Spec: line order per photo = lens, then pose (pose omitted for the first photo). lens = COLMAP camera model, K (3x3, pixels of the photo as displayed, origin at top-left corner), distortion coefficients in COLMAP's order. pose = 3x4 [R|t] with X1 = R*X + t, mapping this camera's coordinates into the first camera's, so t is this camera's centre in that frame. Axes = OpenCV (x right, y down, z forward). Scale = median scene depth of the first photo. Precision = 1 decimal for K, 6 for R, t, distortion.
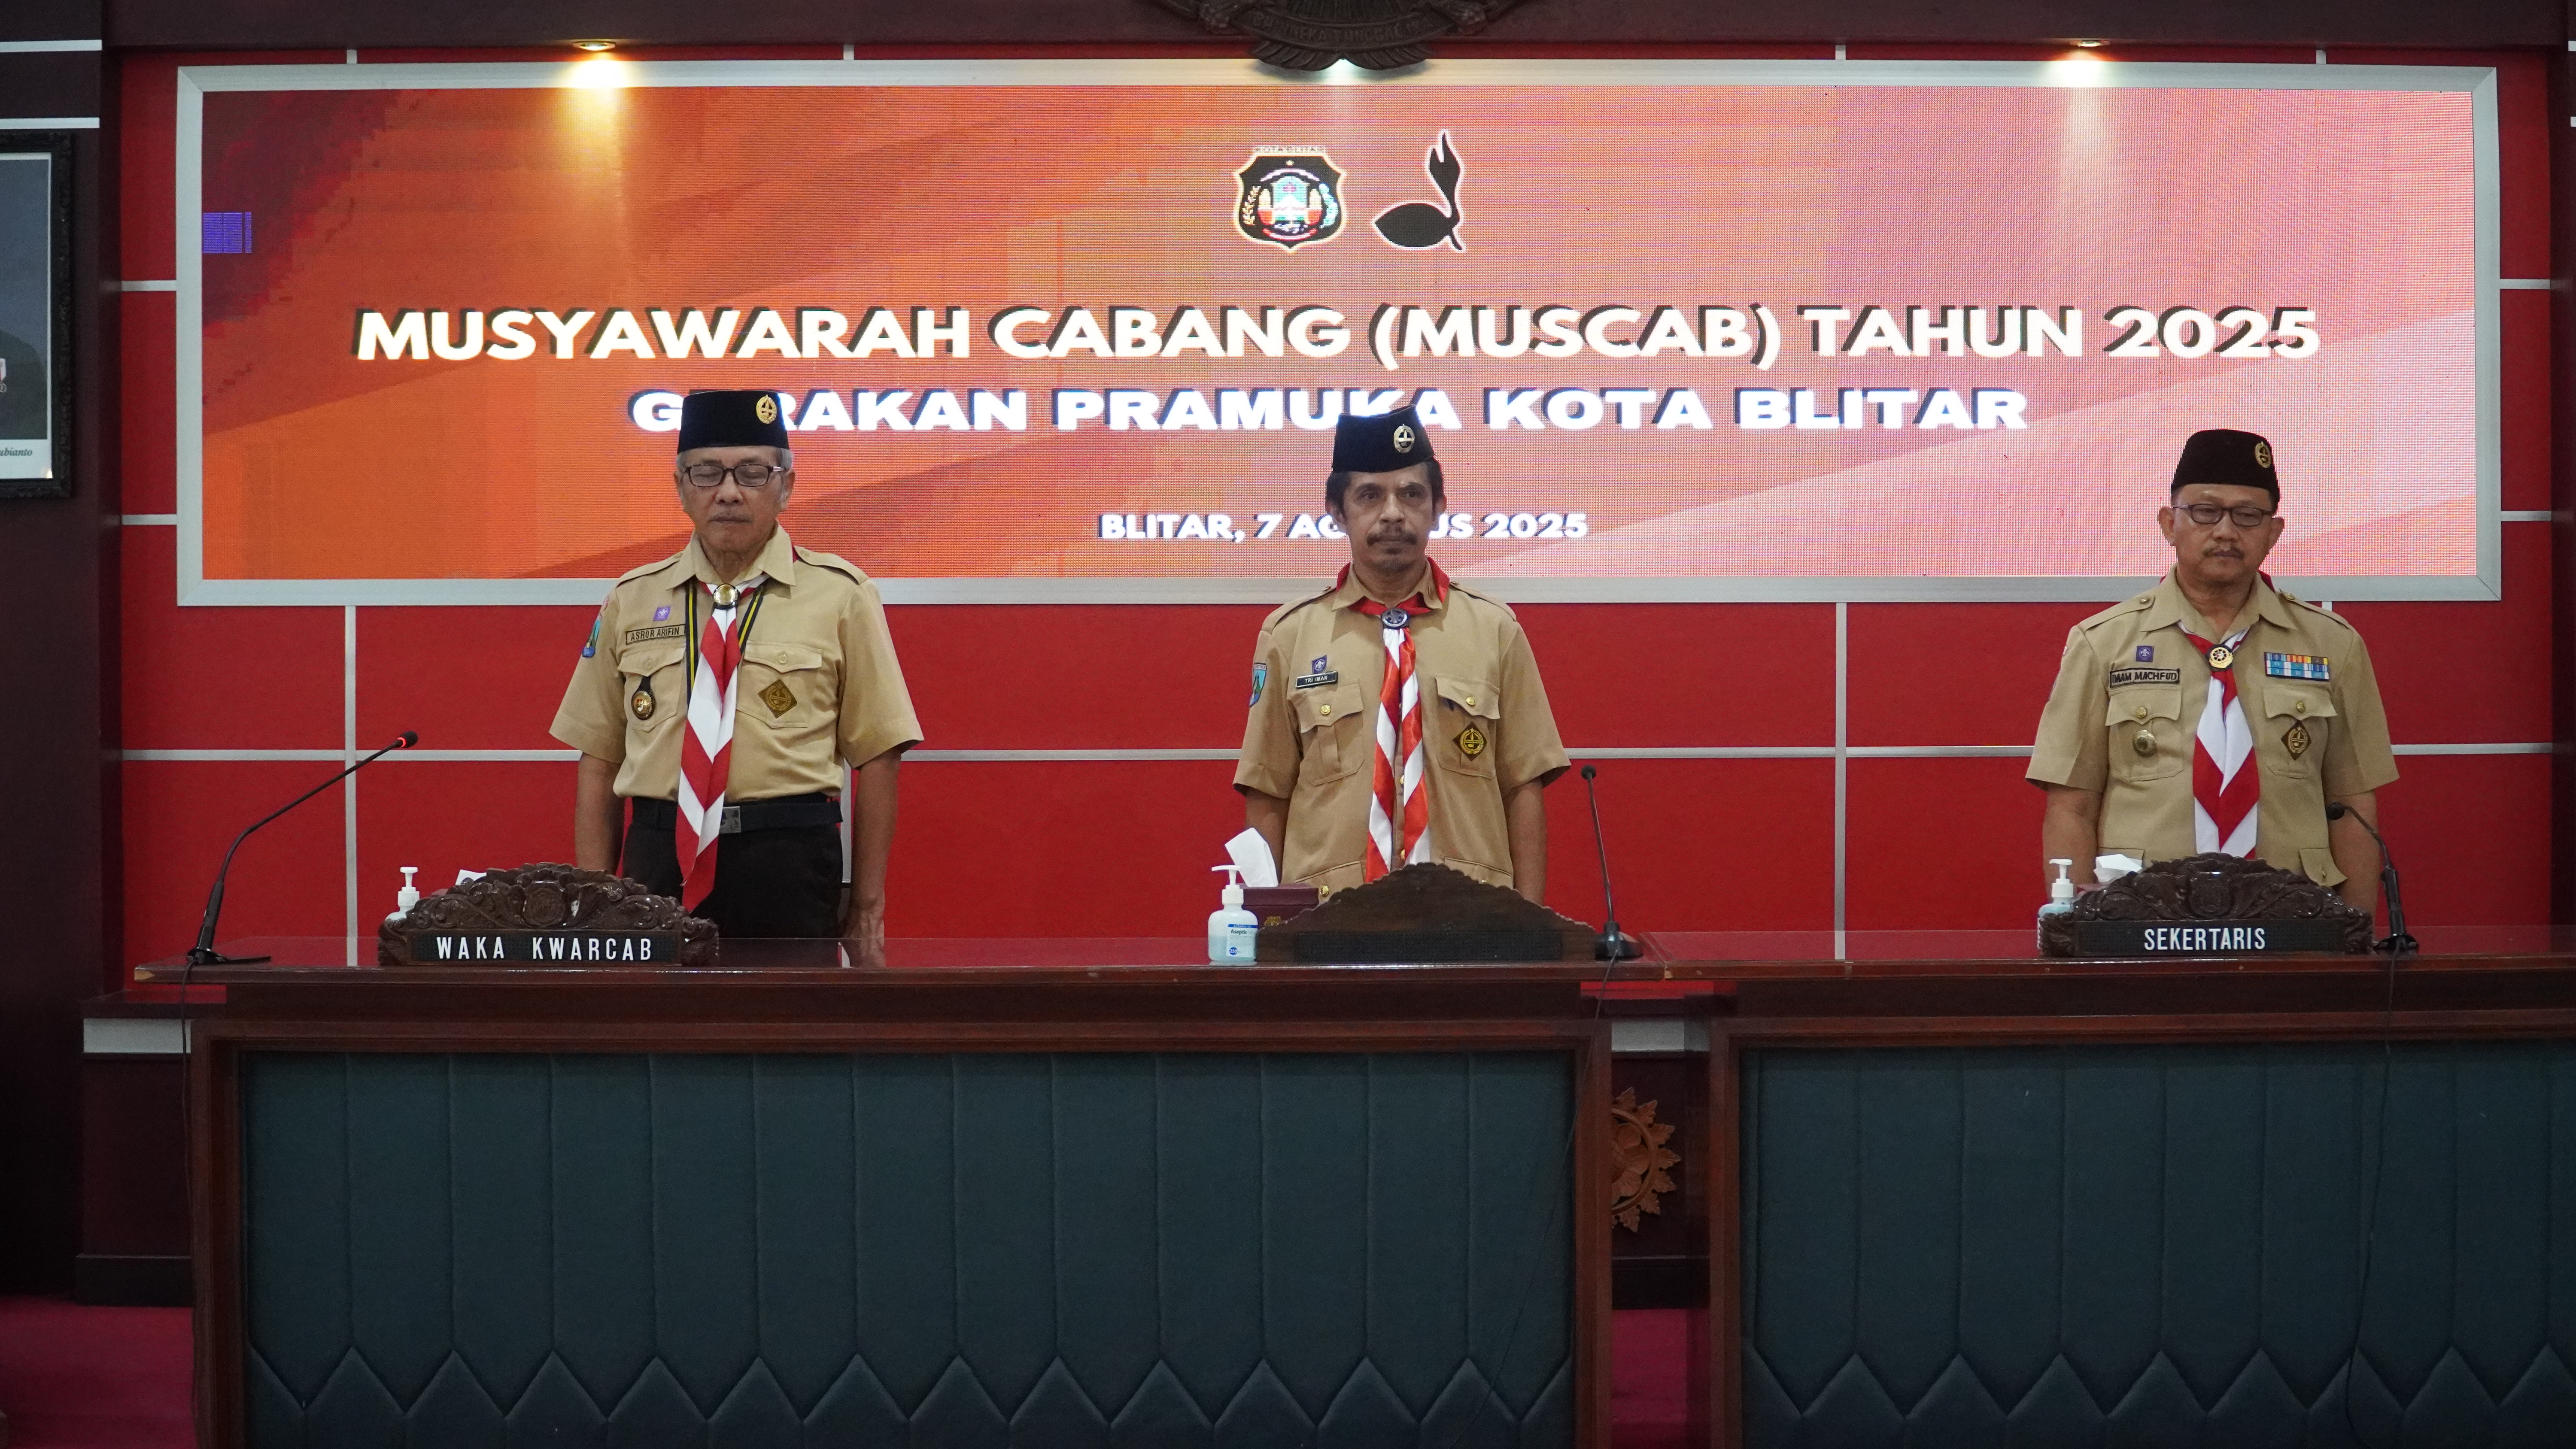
lens RADIAL K [[4730.9, 0, 1287.0], [0, 4730.9, 711.4], [0, 0, 1]] dist [-0.216659, 0.000000]
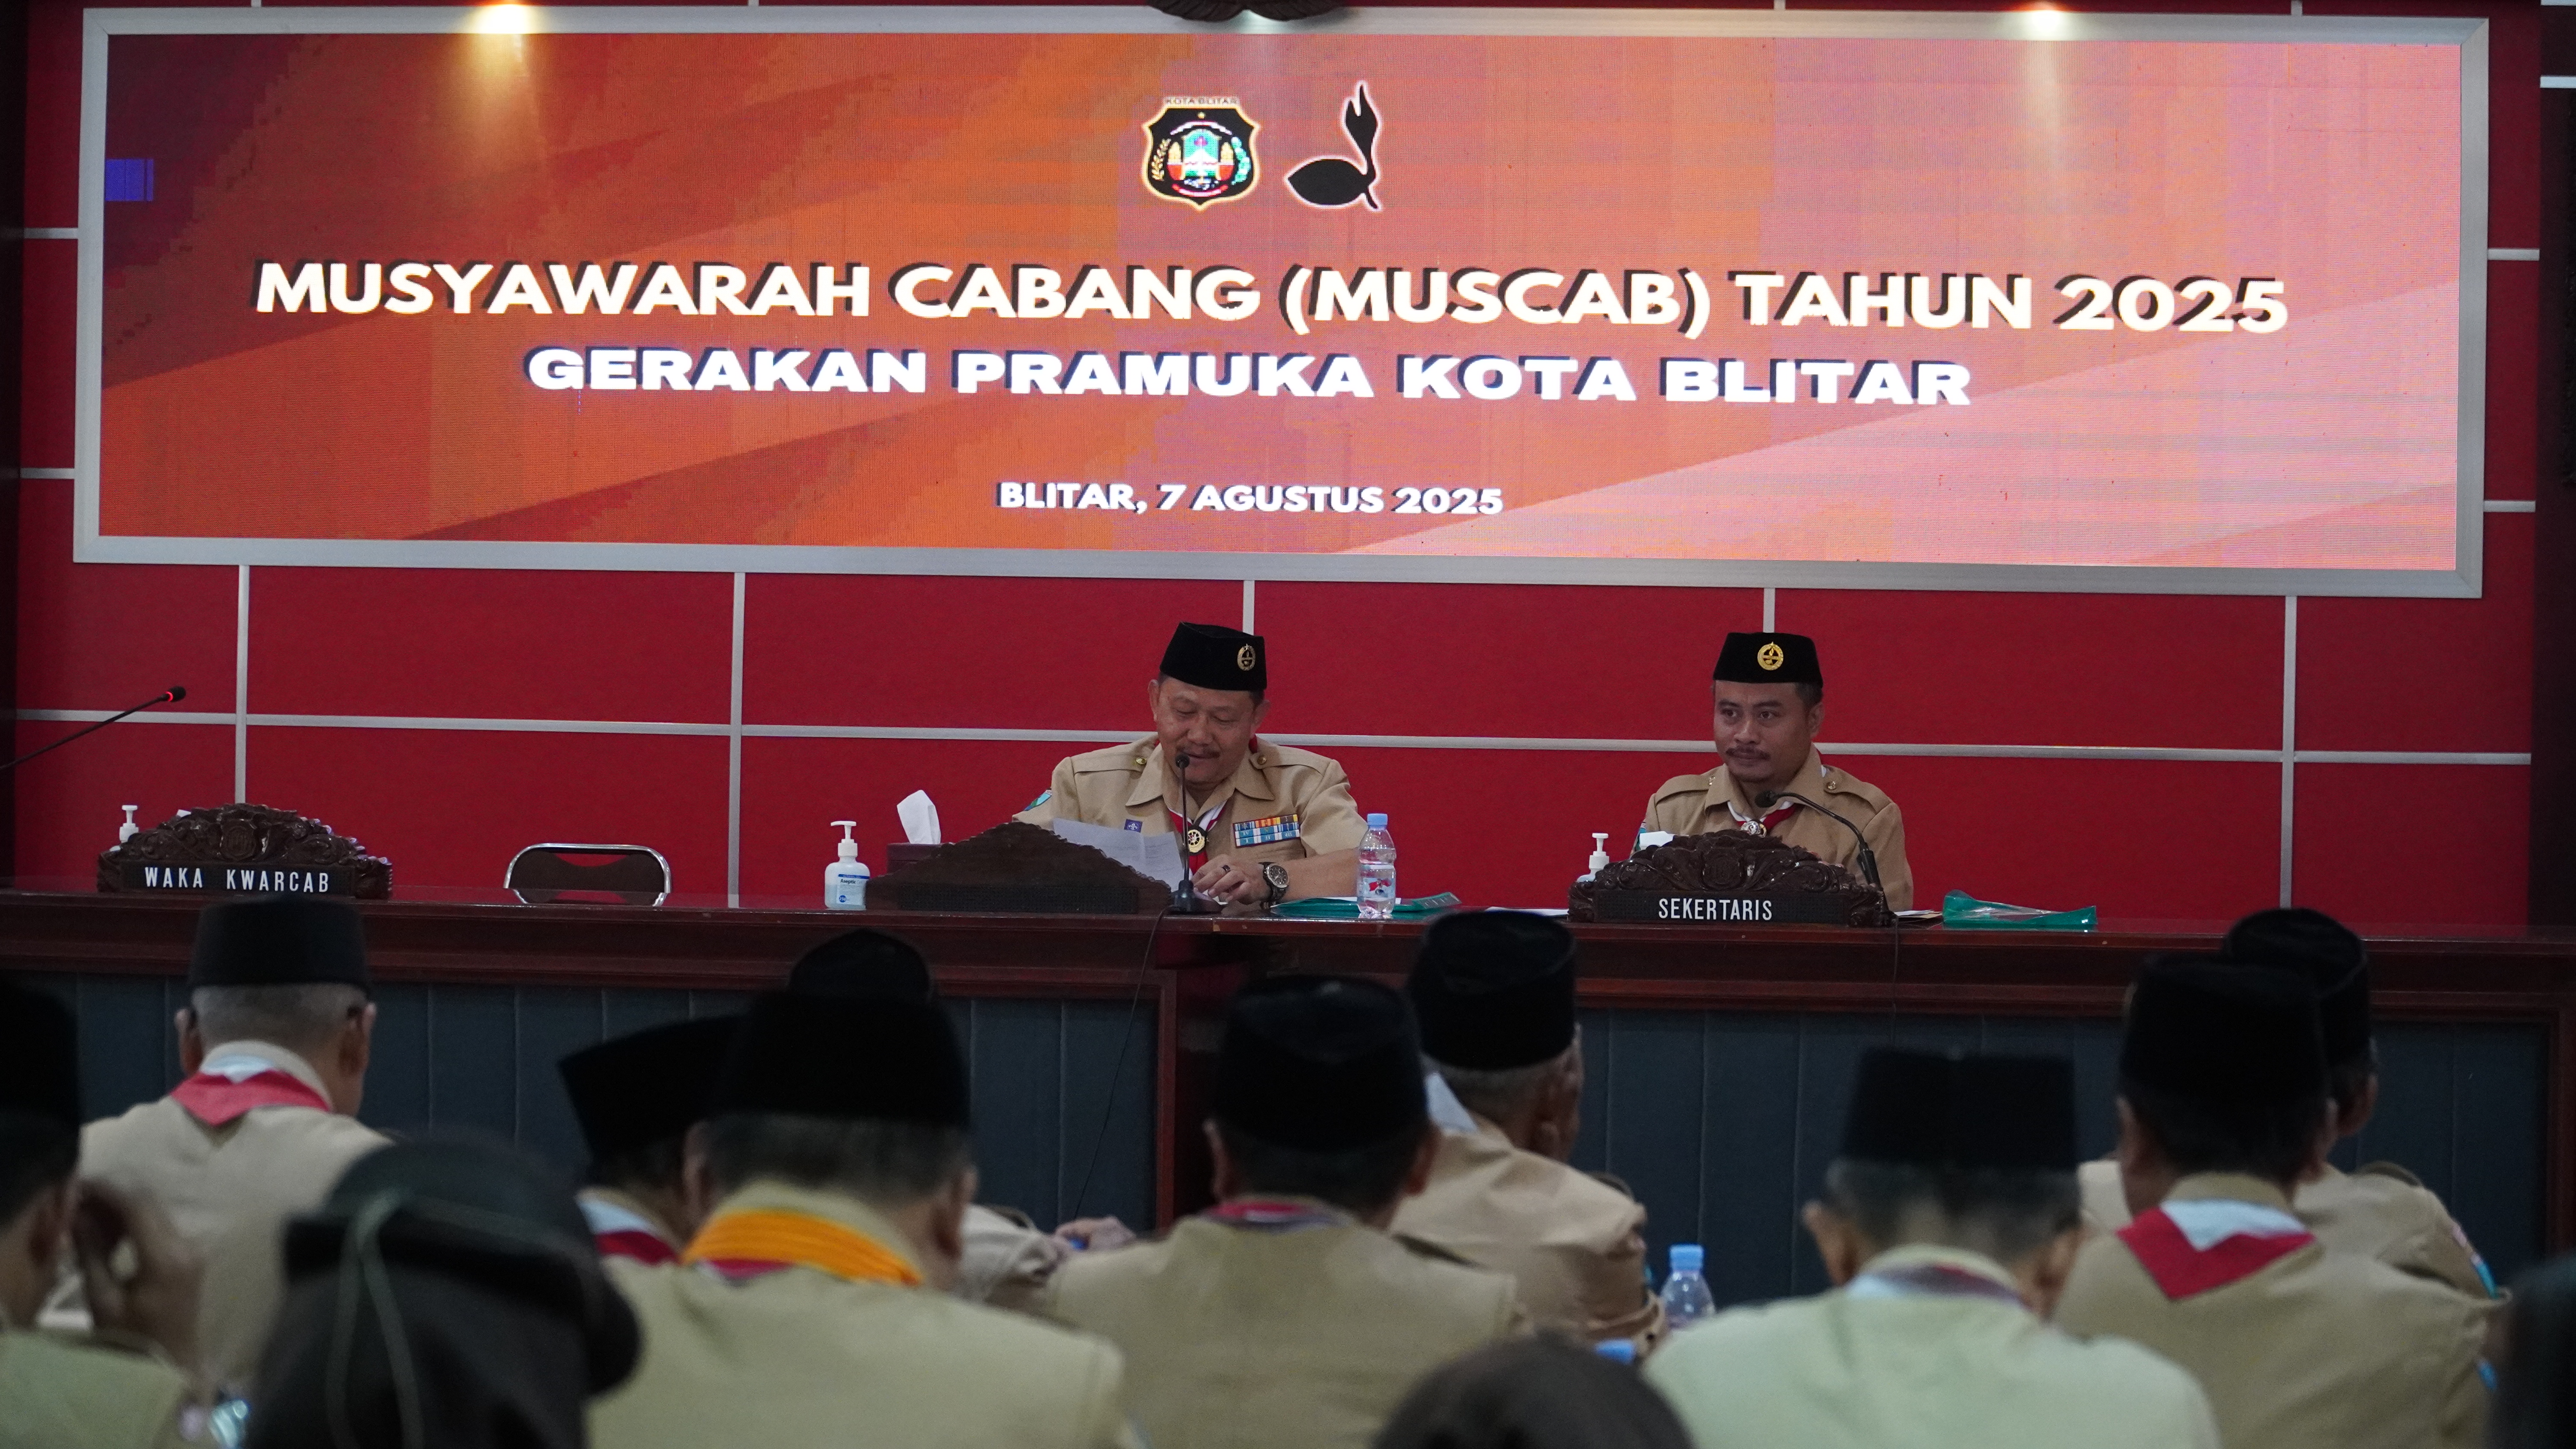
lens RADIAL K [[8842.5, 0, 1287.9], [0, 8842.5, 732.4], [0, 0, 1]] dist [-0.633990, 0.000000]
pose [[0.981934, 0.020323, -0.188128, 0.354285], [-0.020616, 0.999787, 0.000398, 0.006937], [0.188096, 0.003488, 0.982144, -0.739972]]
